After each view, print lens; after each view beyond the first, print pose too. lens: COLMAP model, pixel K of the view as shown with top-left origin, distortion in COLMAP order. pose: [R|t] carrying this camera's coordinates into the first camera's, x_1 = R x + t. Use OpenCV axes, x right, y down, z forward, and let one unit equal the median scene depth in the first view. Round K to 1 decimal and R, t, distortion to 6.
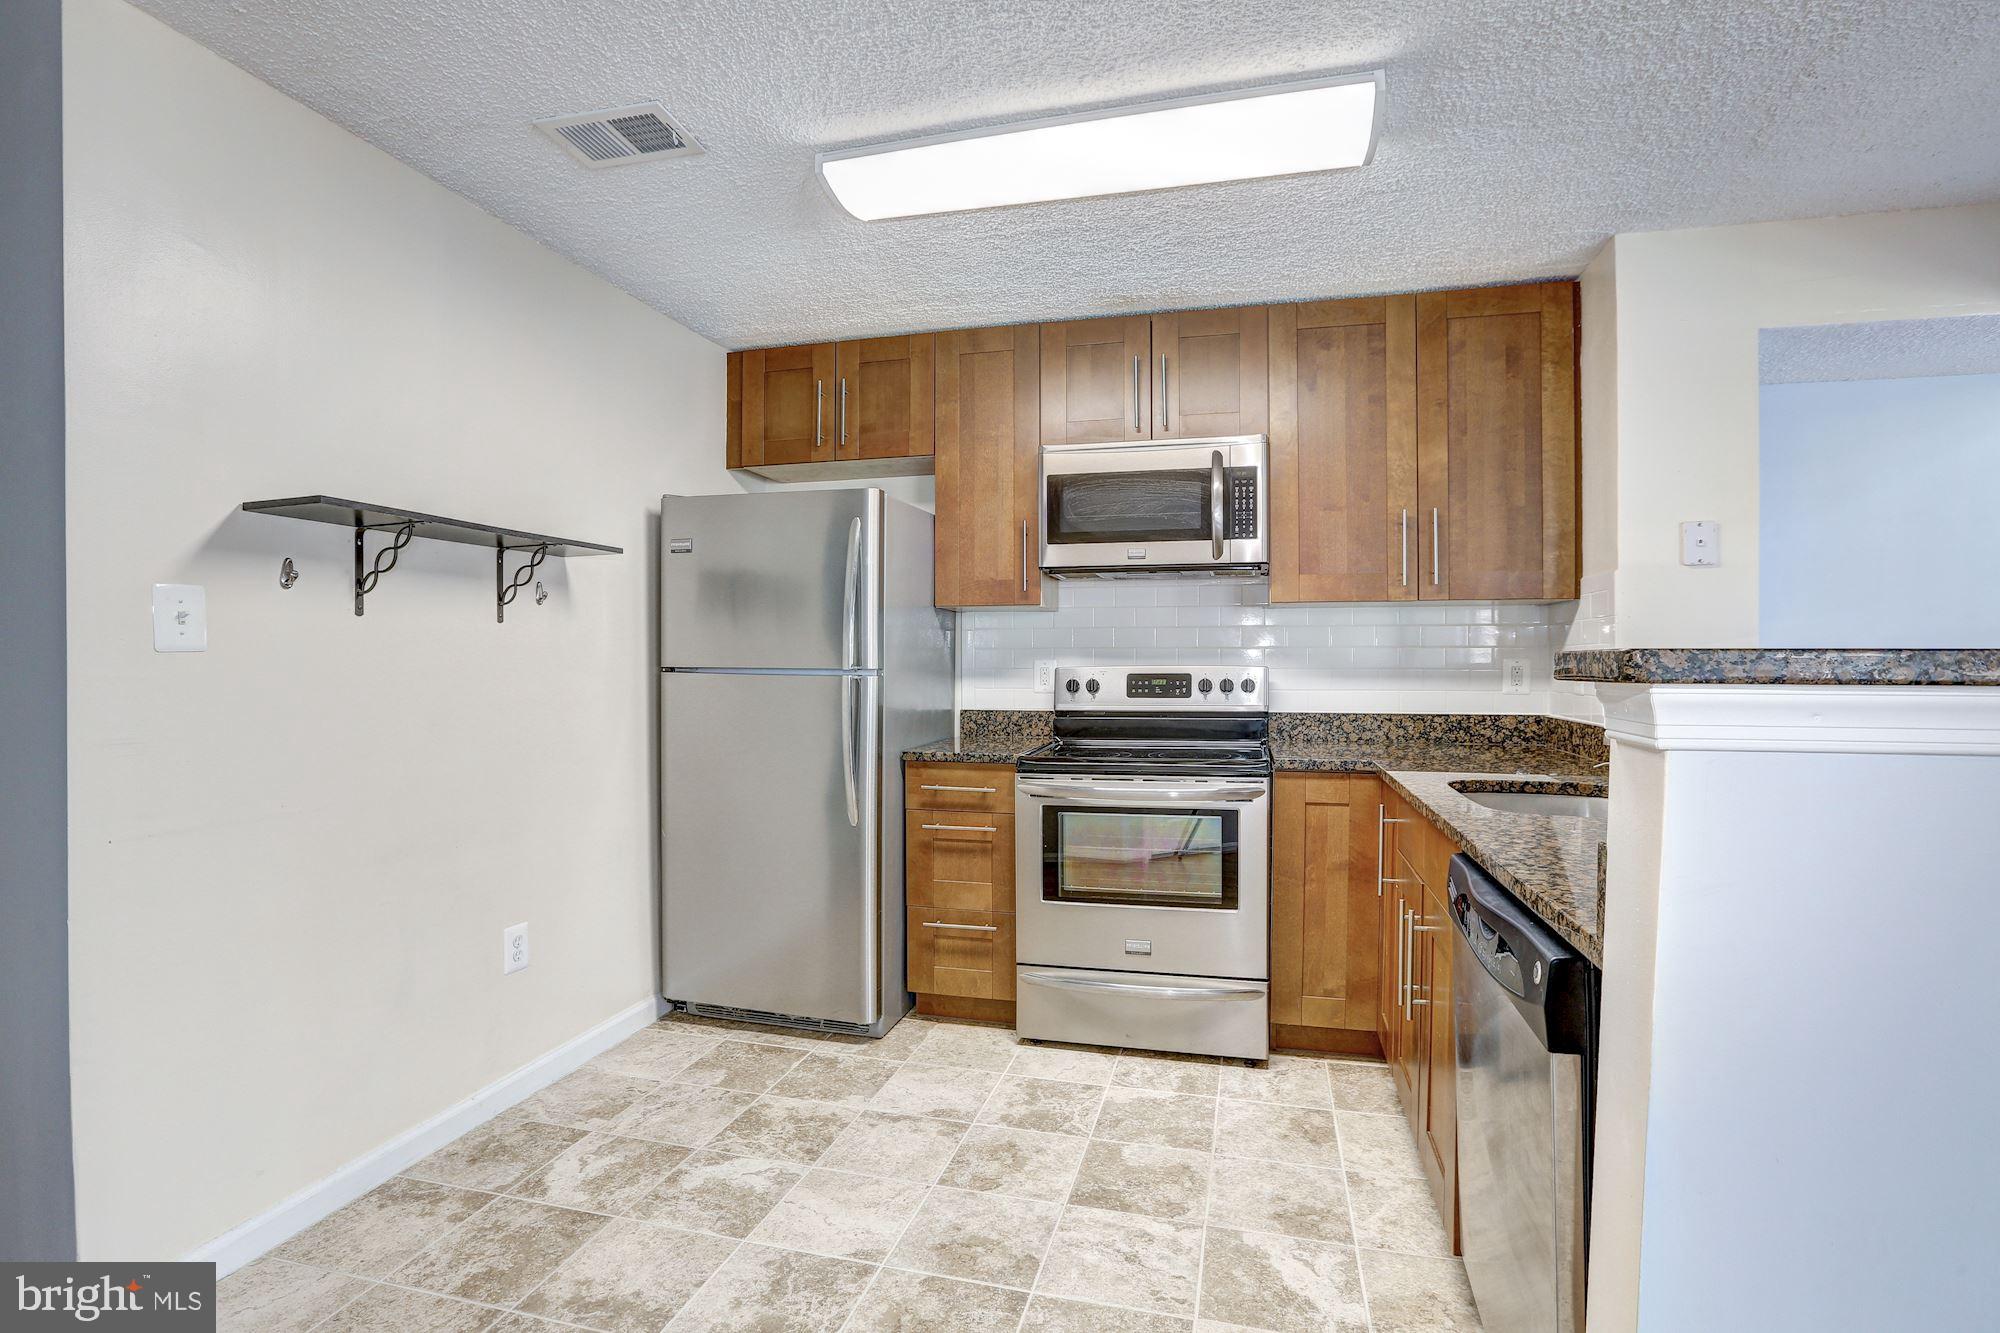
lens RADIAL K [[921.7, 0, 1026.0], [0, 921.7, 673.7], [0, 0, 1]] dist [-0.063350, 0.031074]
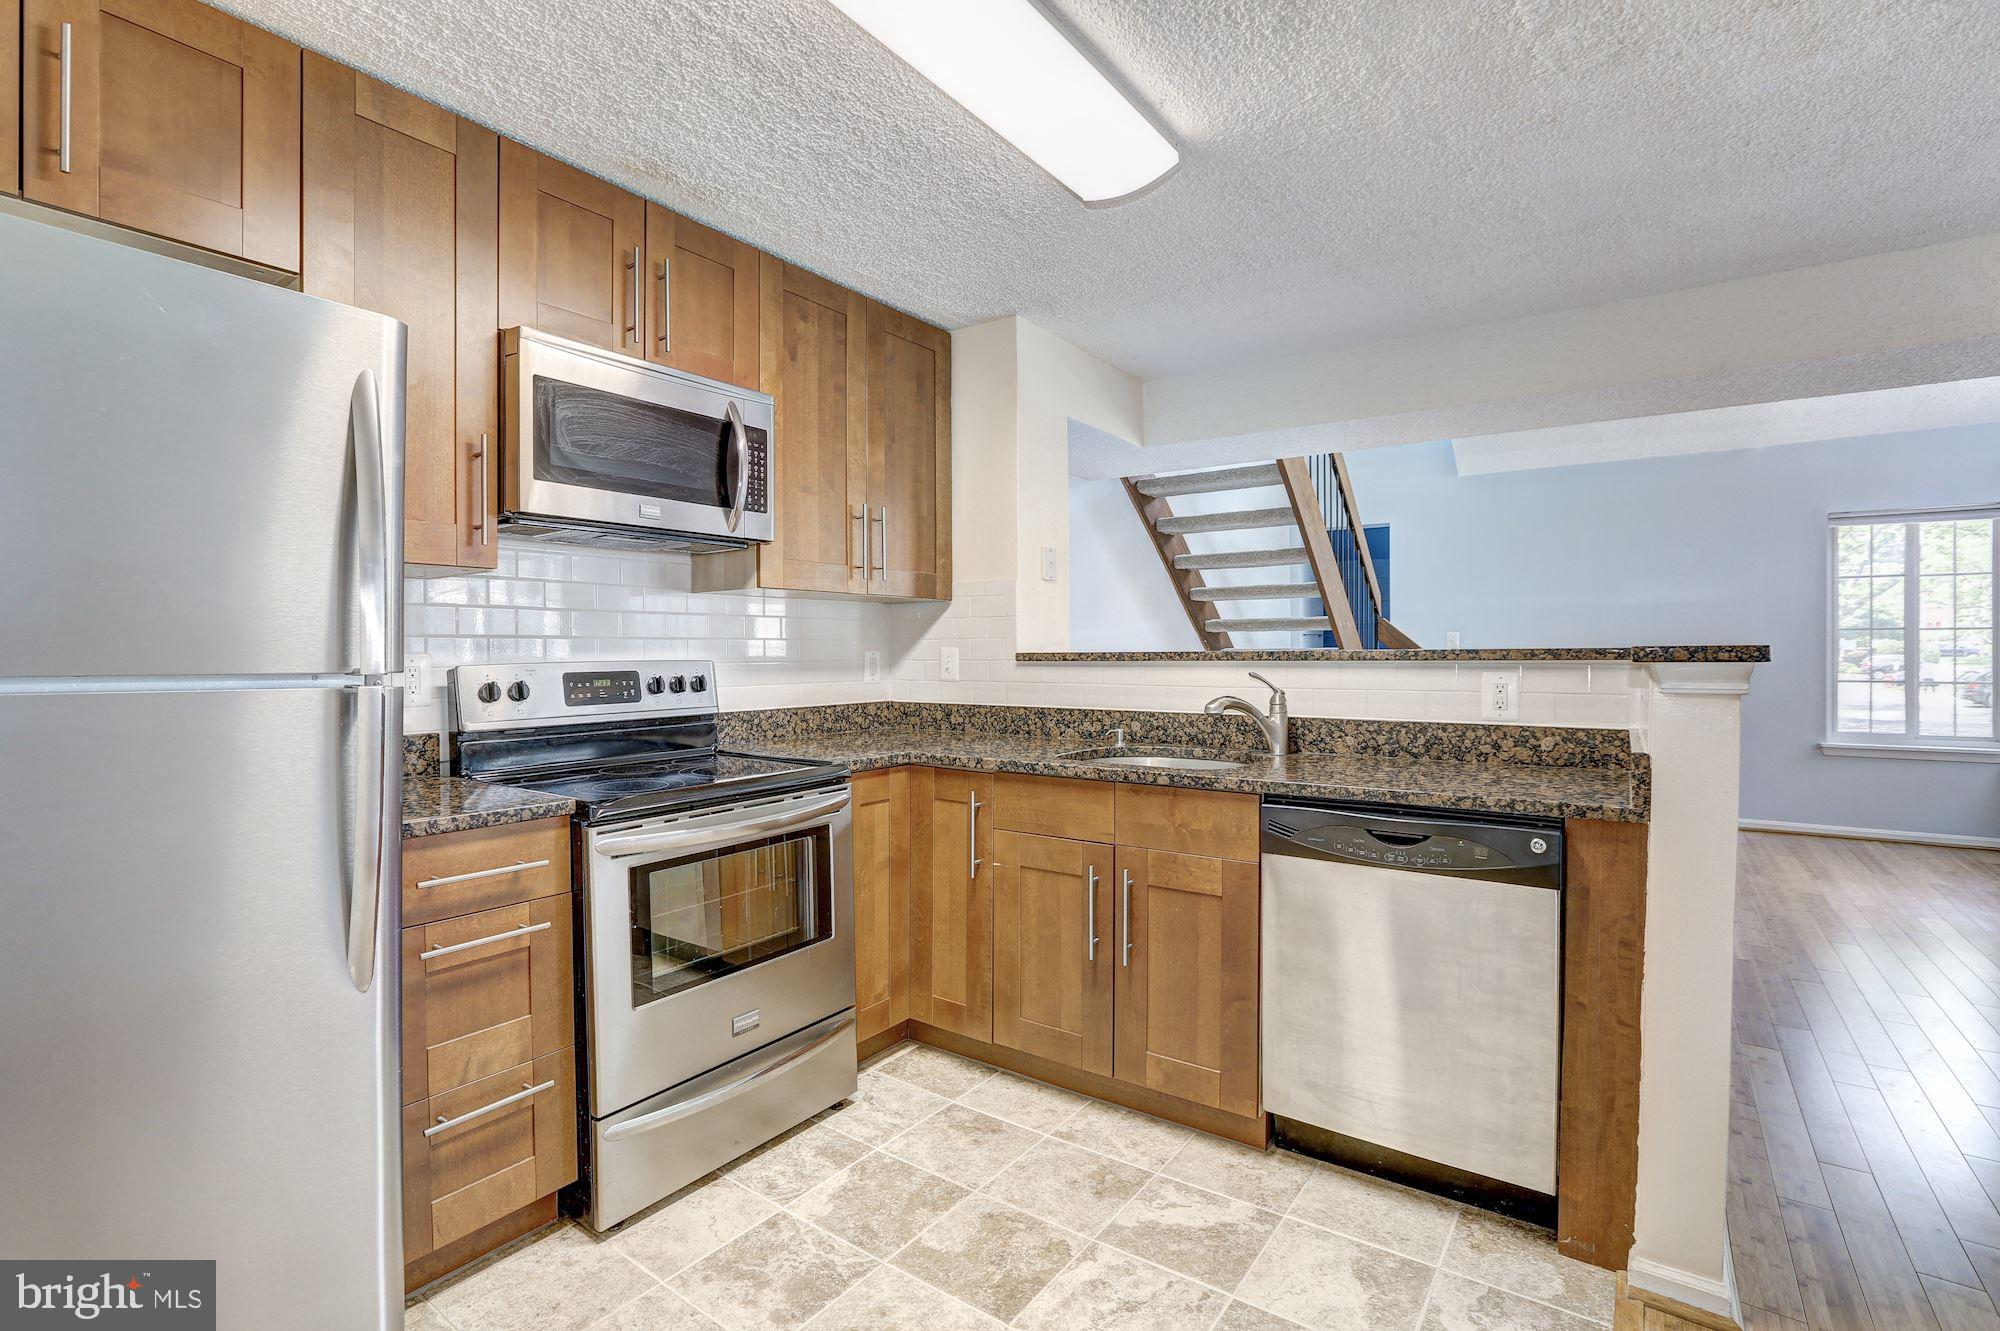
lens RADIAL K [[918.0, 0, 989.5], [0, 918.0, 660.5], [0, 0, 1]] dist [-0.061405, 0.022419]
pose [[0.379439, -0.010169, 0.925161, -0.489893], [0.016449, 0.999856, 0.004244, -0.008453], [-0.925070, 0.013607, 0.379552, 0.496089]]
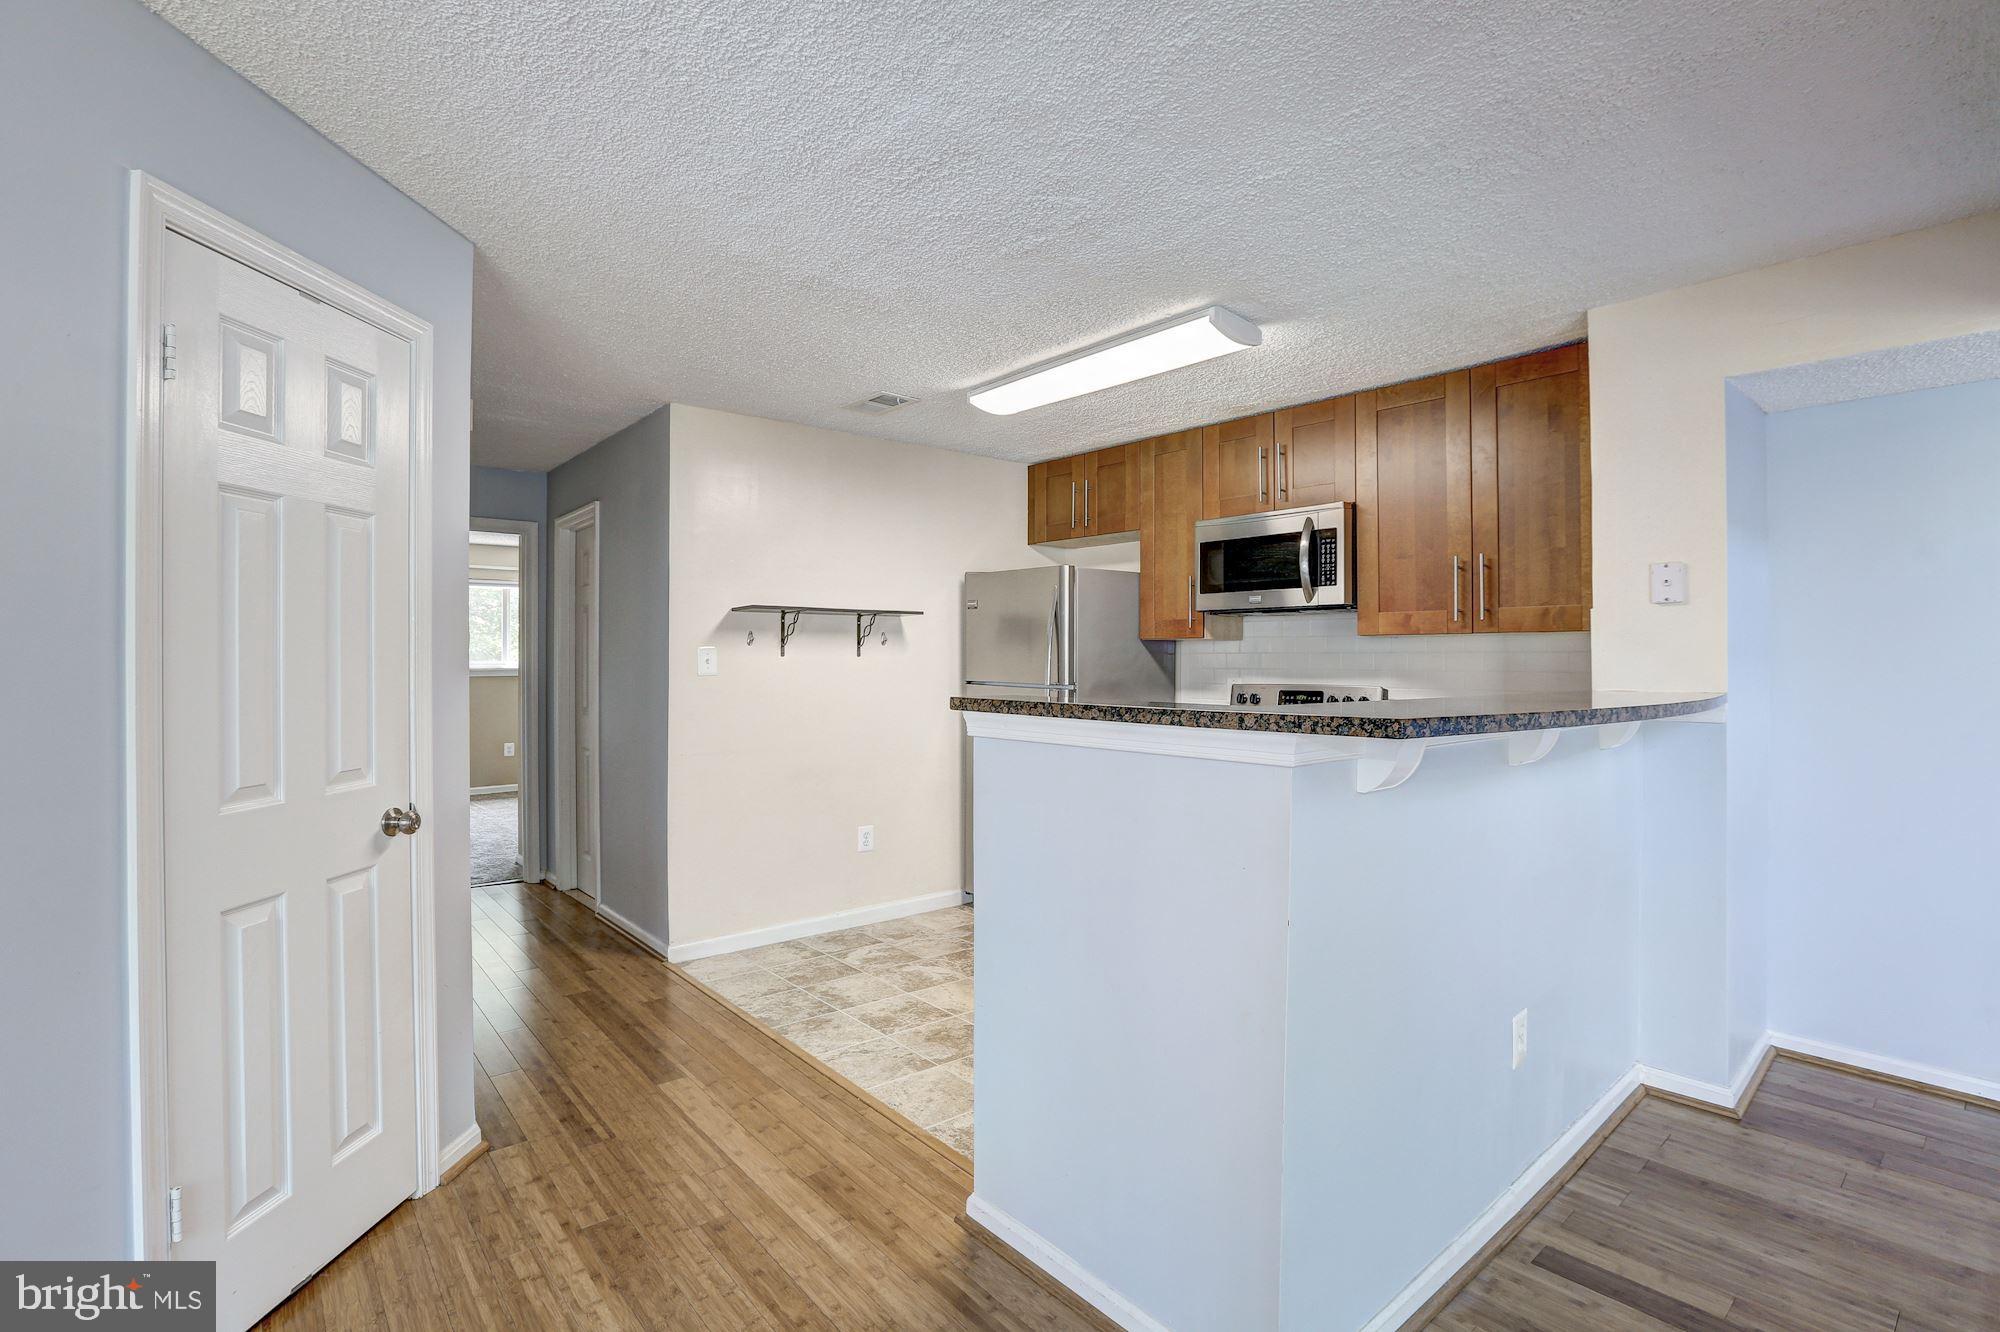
lens RADIAL K [[918.0, 0, 989.5], [0, 918.0, 661.0], [0, 0, 1]] dist [-0.061405, 0.022419]
pose [[0.813115, 0.002427, -0.582098, 0.612355], [-0.010310, 0.999894, -0.010233, -0.027682], [0.582012, 0.014322, 0.813054, -0.296755]]
